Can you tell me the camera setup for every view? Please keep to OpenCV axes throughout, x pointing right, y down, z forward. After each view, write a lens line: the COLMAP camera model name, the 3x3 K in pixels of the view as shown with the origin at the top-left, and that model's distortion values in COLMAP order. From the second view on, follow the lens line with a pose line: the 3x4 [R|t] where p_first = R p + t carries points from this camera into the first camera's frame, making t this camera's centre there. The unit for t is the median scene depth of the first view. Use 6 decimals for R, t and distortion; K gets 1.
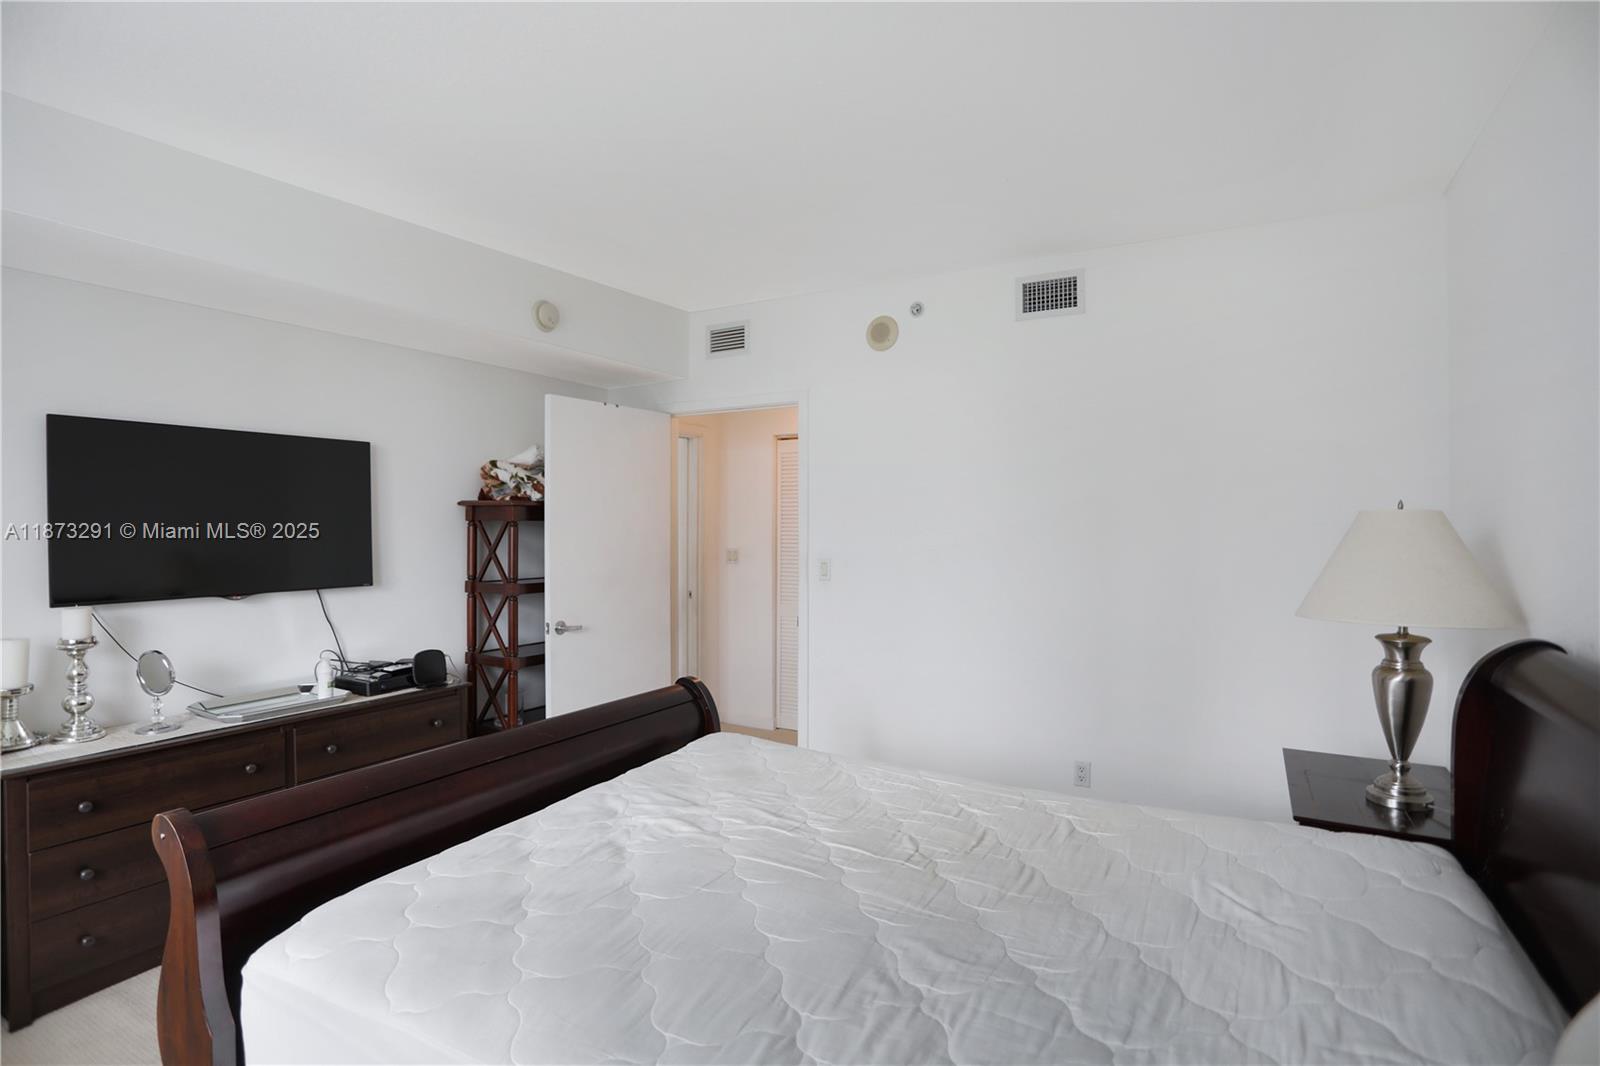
lens RADIAL K [[801.2, 0, 795.6], [0, 801.2, 514.4], [0, 0, 1]] dist [-0.076673, 0.037785]
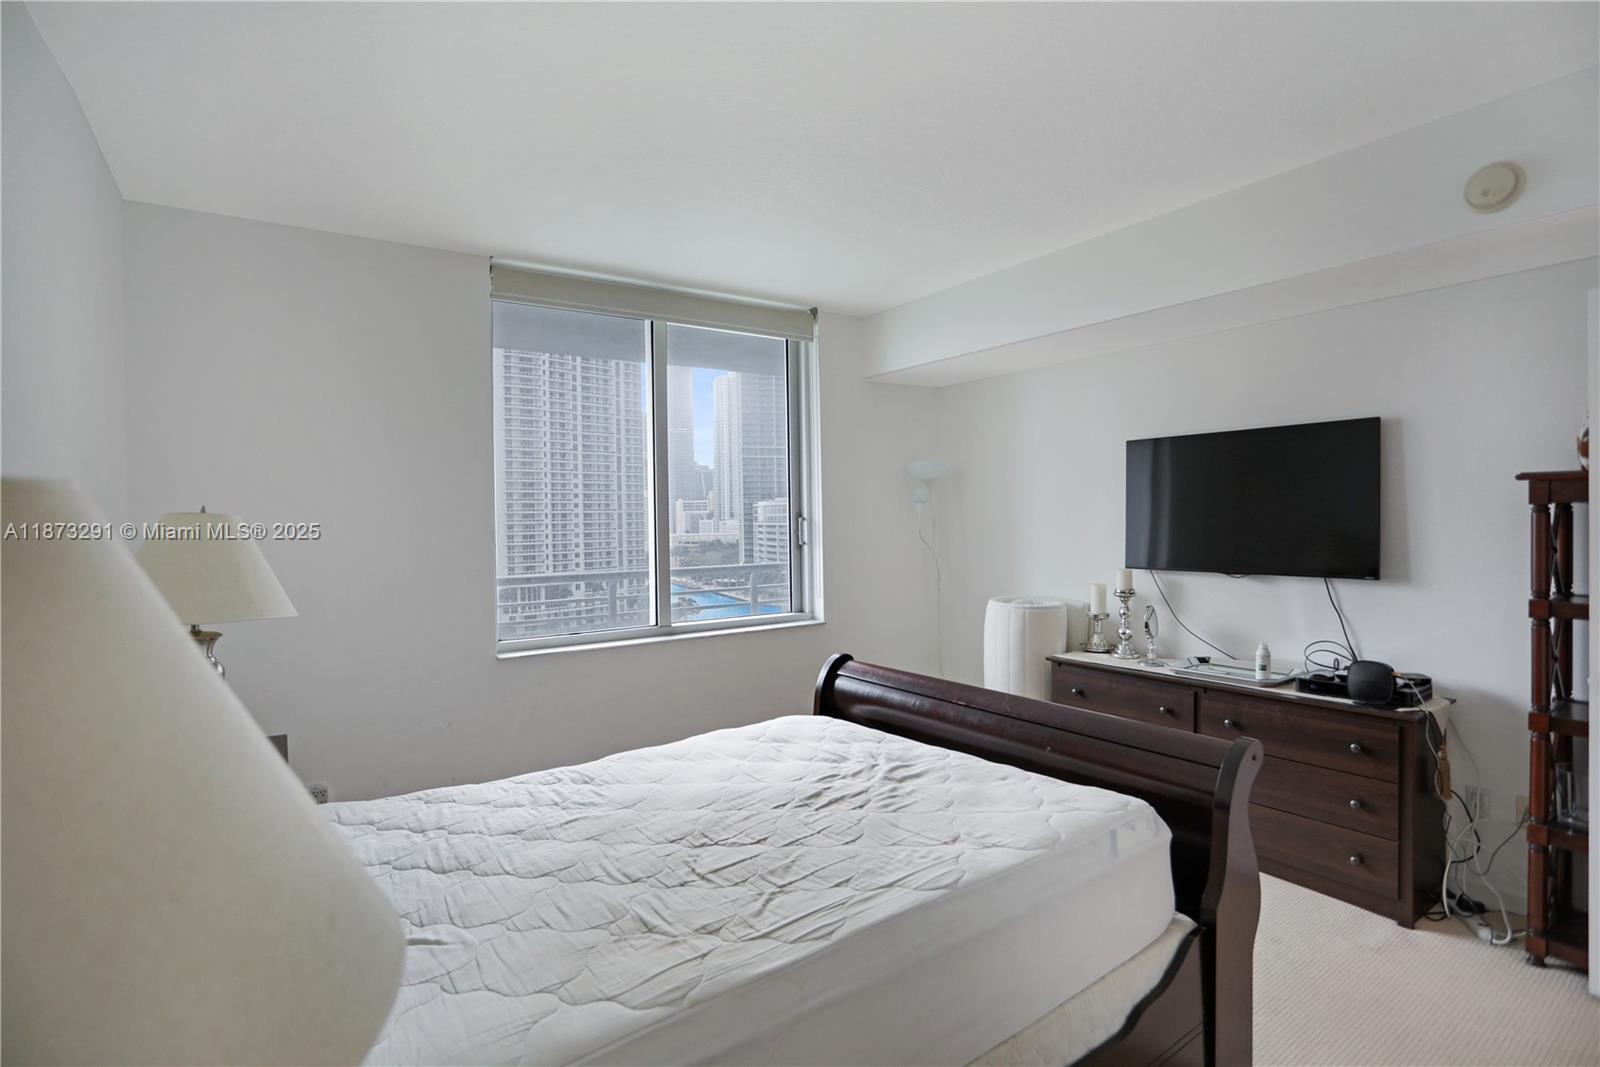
lens RADIAL K [[782.9, 0, 799.5], [0, 782.9, 529.1], [0, 0, 1]] dist [-0.077172, 0.037603]
pose [[-0.430703, 0.019989, -0.902272, 0.709709], [0.031122, 0.999489, 0.007286, 0.011547], [0.901957, -0.024942, -0.431105, 1.089877]]
